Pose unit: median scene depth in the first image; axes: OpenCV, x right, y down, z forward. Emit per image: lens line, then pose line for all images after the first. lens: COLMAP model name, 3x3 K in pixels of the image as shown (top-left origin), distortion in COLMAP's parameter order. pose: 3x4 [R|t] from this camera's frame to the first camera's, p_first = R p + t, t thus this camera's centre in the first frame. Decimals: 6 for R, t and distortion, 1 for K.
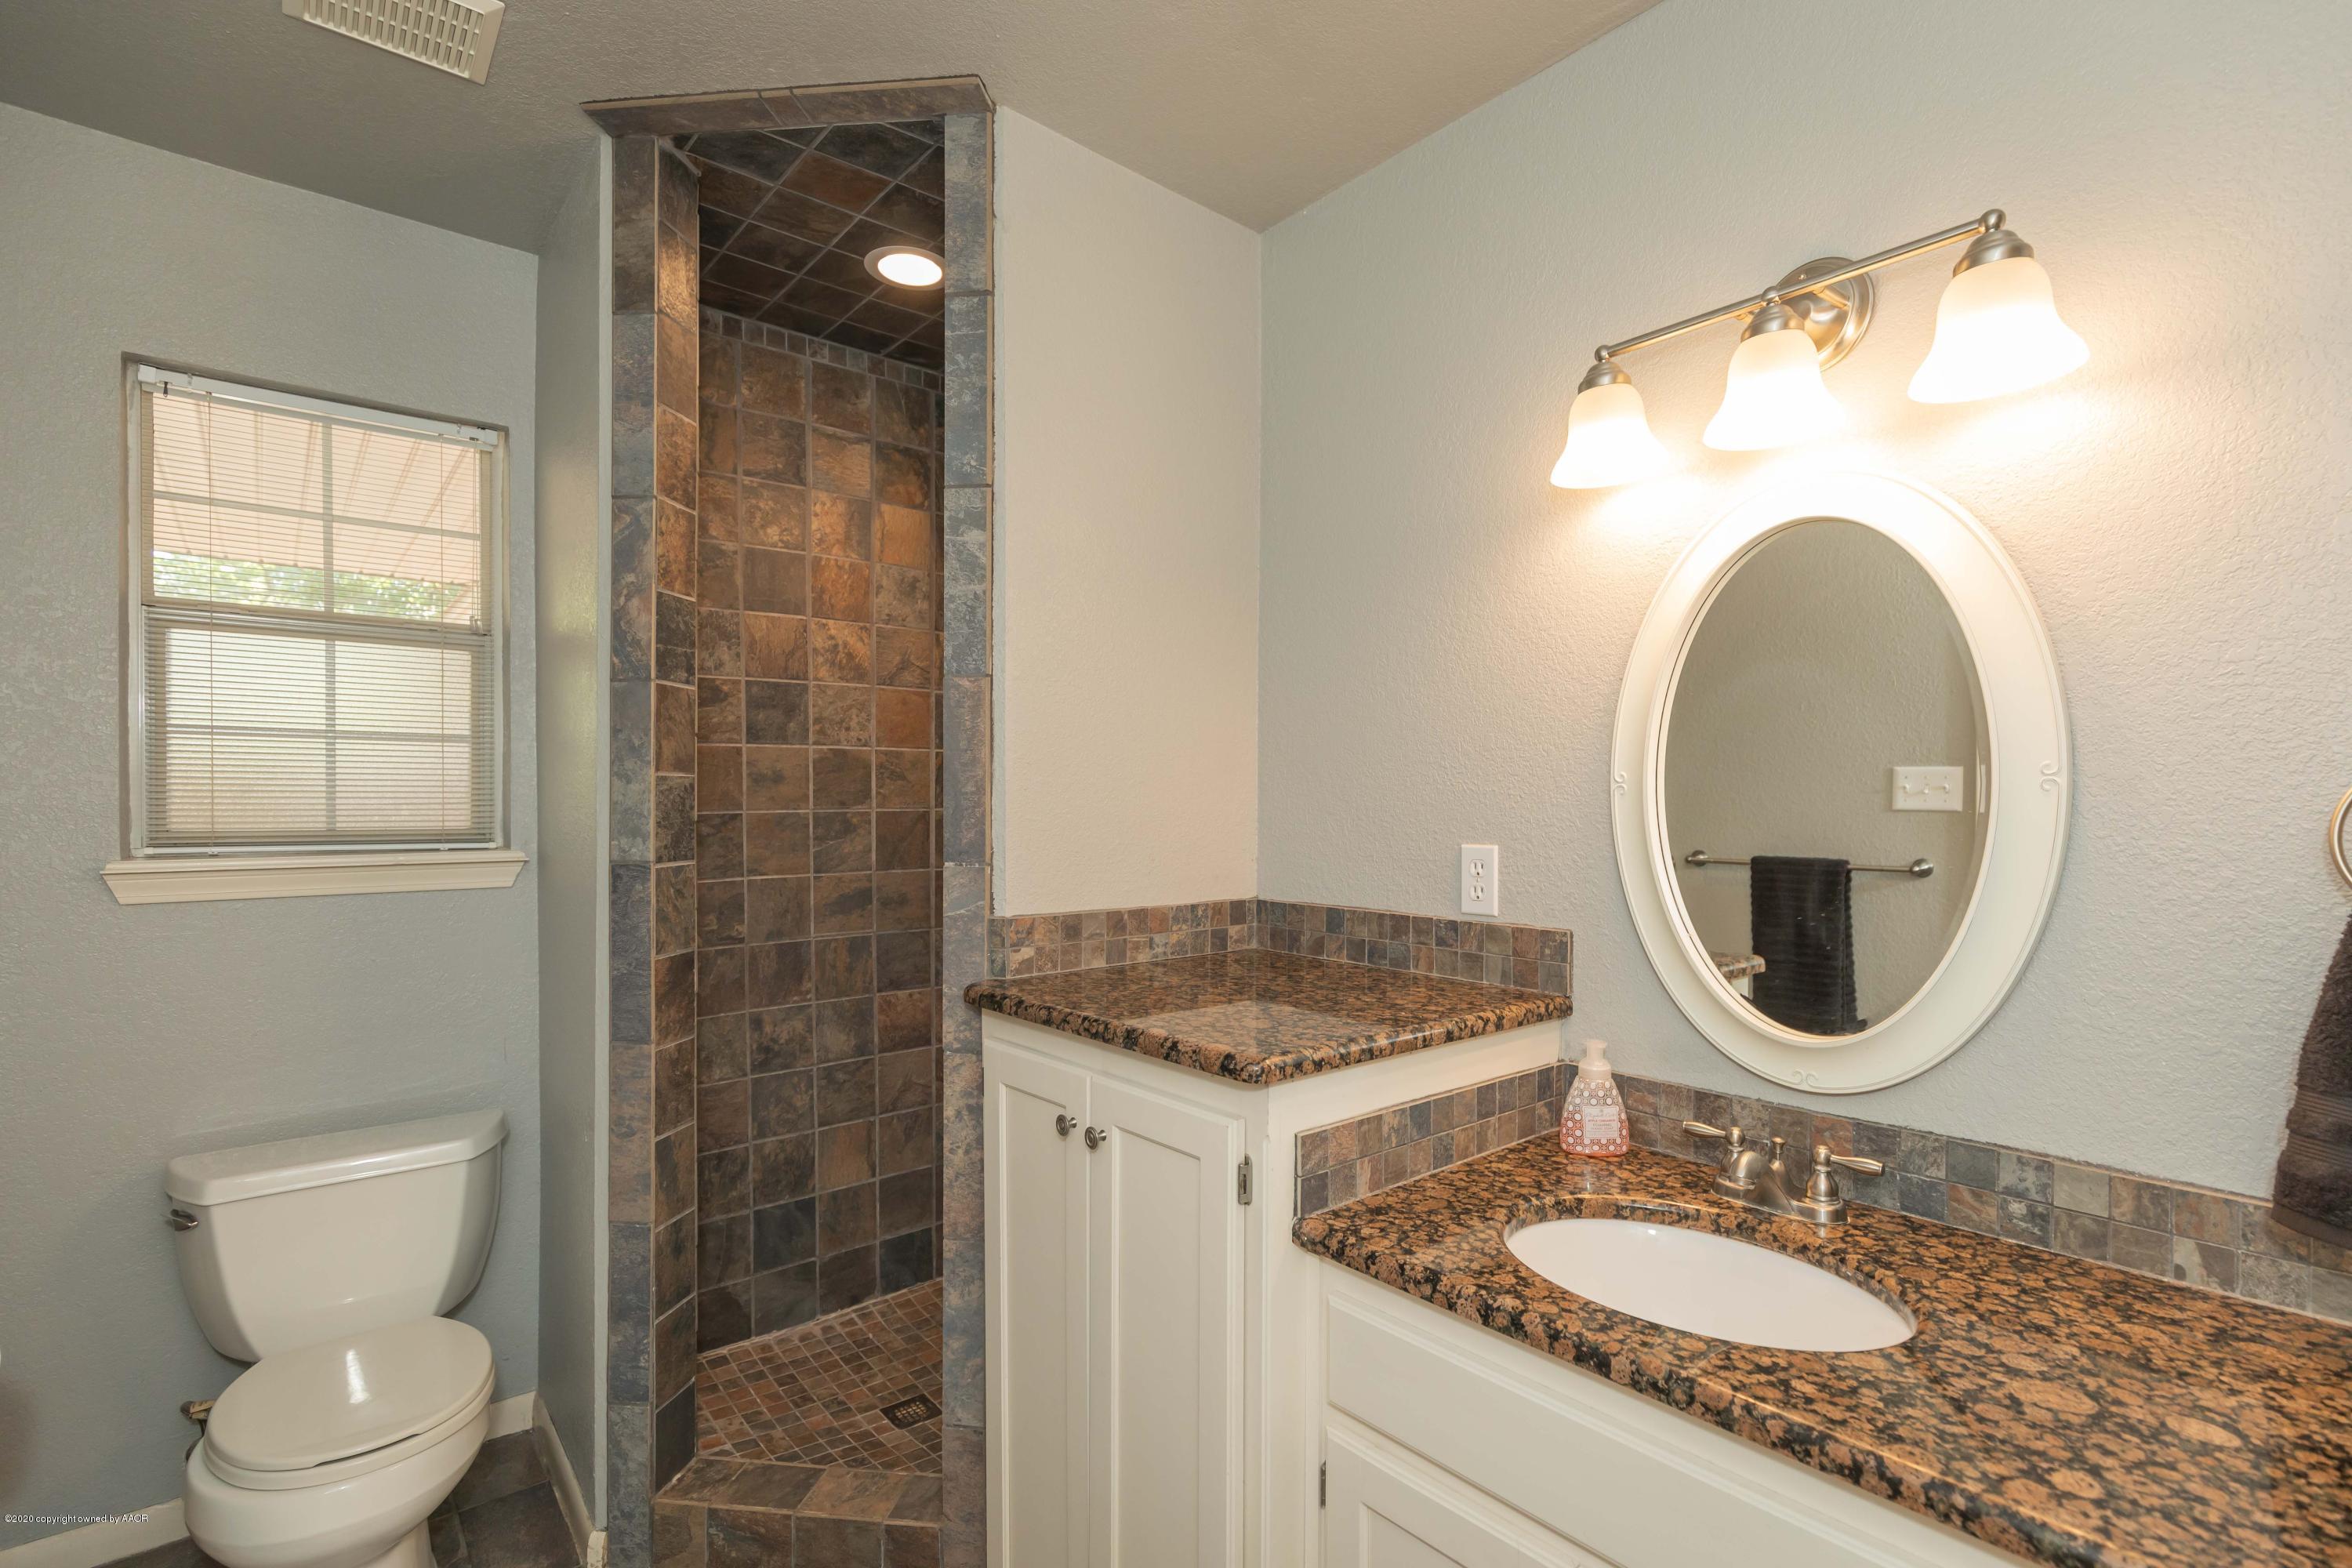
lens RADIAL K [[1081.3, 0, 1174.1], [0, 1081.3, 796.1], [0, 0, 1]] dist [0.005726, 0.000027]
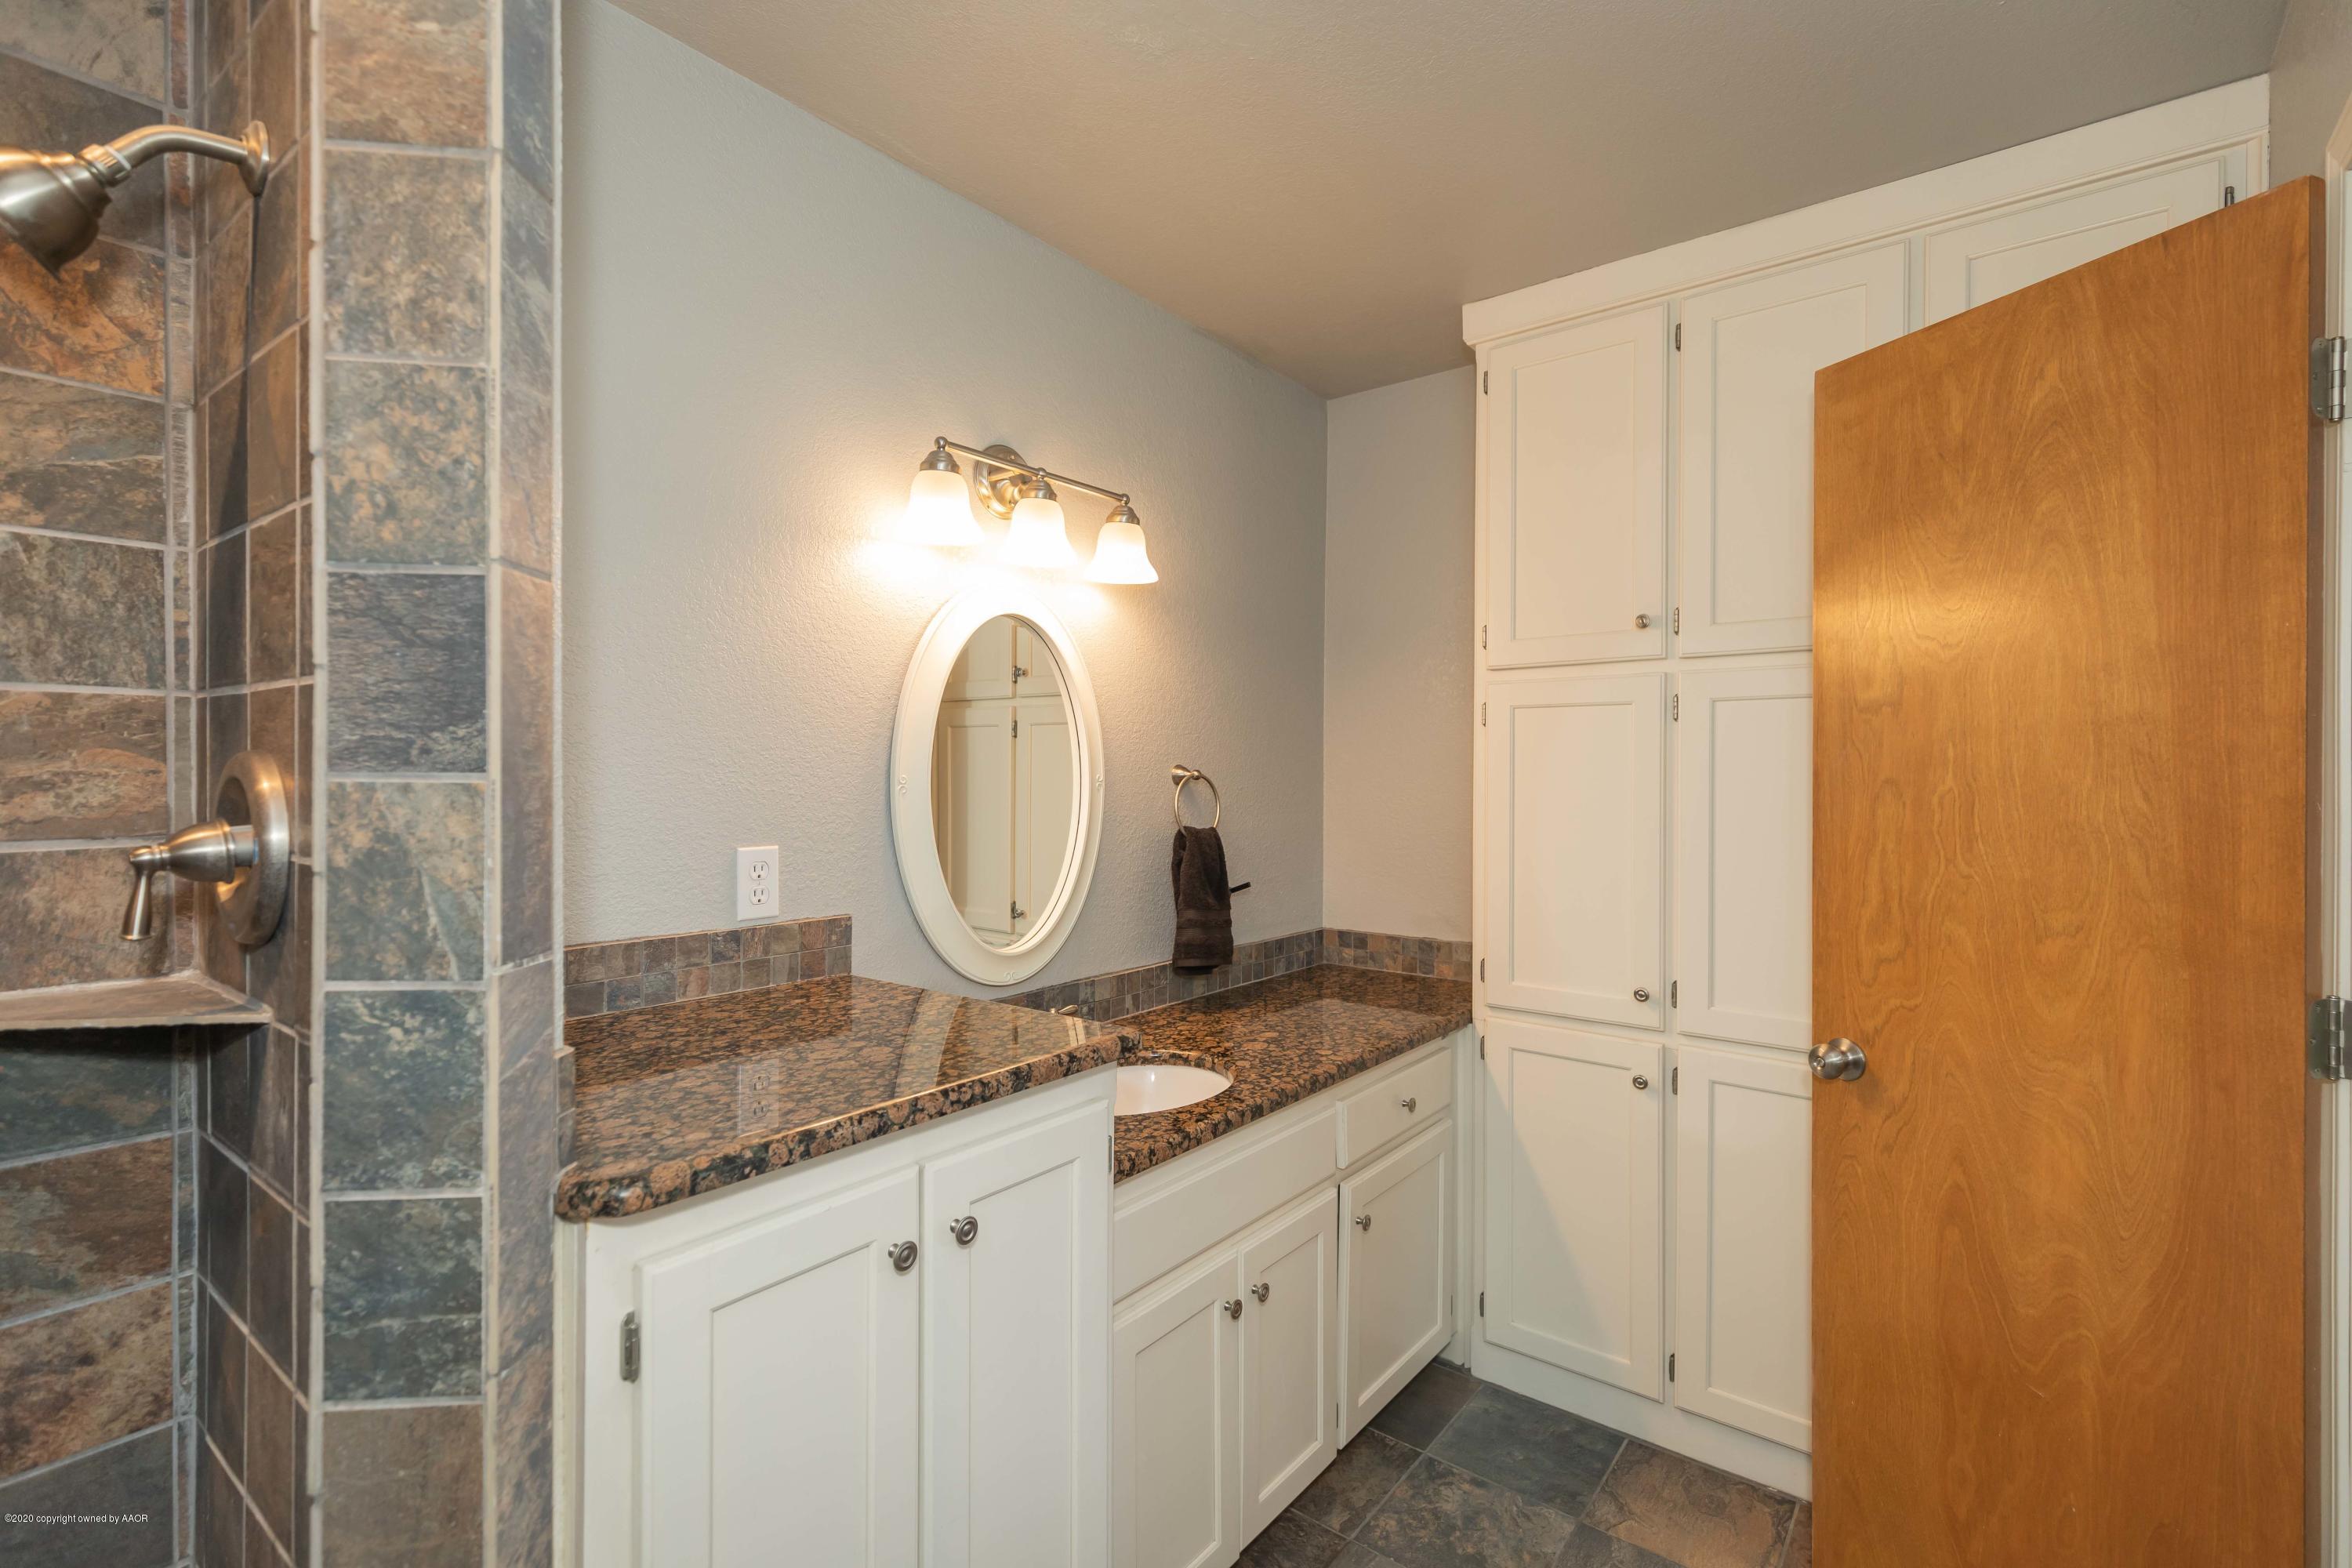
lens RADIAL K [[1081.3, 0, 1176.2], [0, 1081.3, 778.0], [0, 0, 1]] dist [0.005726, 0.000027]
pose [[-0.210048, -0.005720, 0.977674, -0.878764], [-0.005216, 0.999975, 0.004730, -0.026434], [-0.977677, -0.004106, -0.210073, 0.996389]]
